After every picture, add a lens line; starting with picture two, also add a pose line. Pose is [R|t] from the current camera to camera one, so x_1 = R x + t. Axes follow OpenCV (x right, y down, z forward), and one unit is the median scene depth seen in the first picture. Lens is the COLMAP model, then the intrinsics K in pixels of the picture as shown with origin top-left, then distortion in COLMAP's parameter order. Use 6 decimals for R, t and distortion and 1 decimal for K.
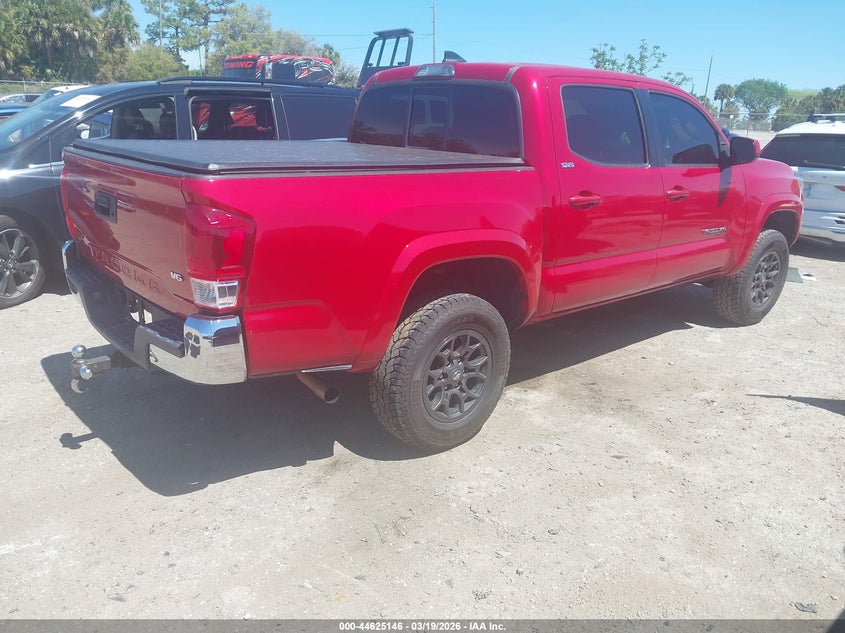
lens RADIAL K [[669.2, 0, 422.5], [0, 669.2, 316.5], [0, 0, 1]] dist [-0.005716, -0.002806]
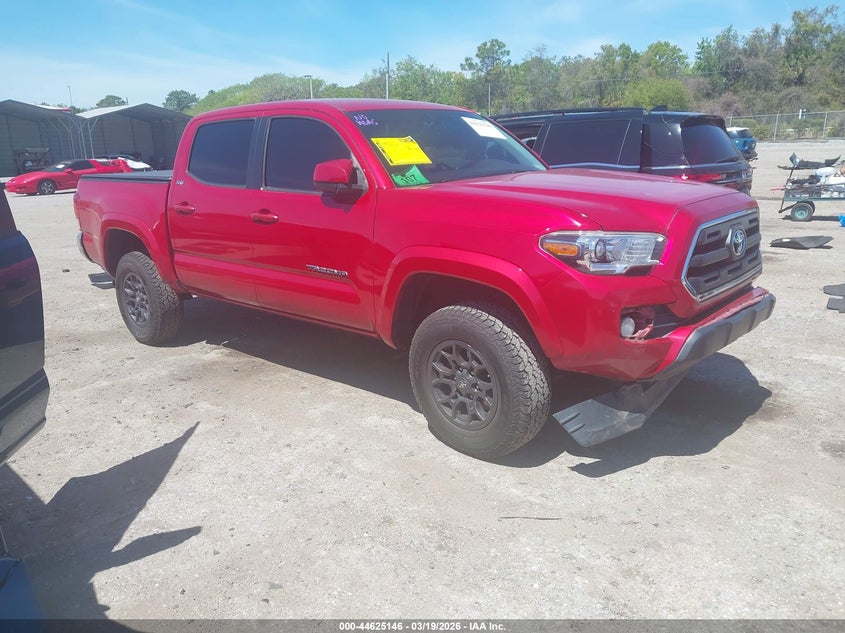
lens RADIAL K [[669.2, 0, 422.5], [0, 669.2, 316.5], [0, 0, 1]] dist [-0.005716, -0.002806]
pose [[0.098774, 0.191136, -0.976581, 1.388756], [-0.245988, 0.955613, 0.162152, -0.257349], [0.964227, 0.224211, 0.141407, 1.095683]]
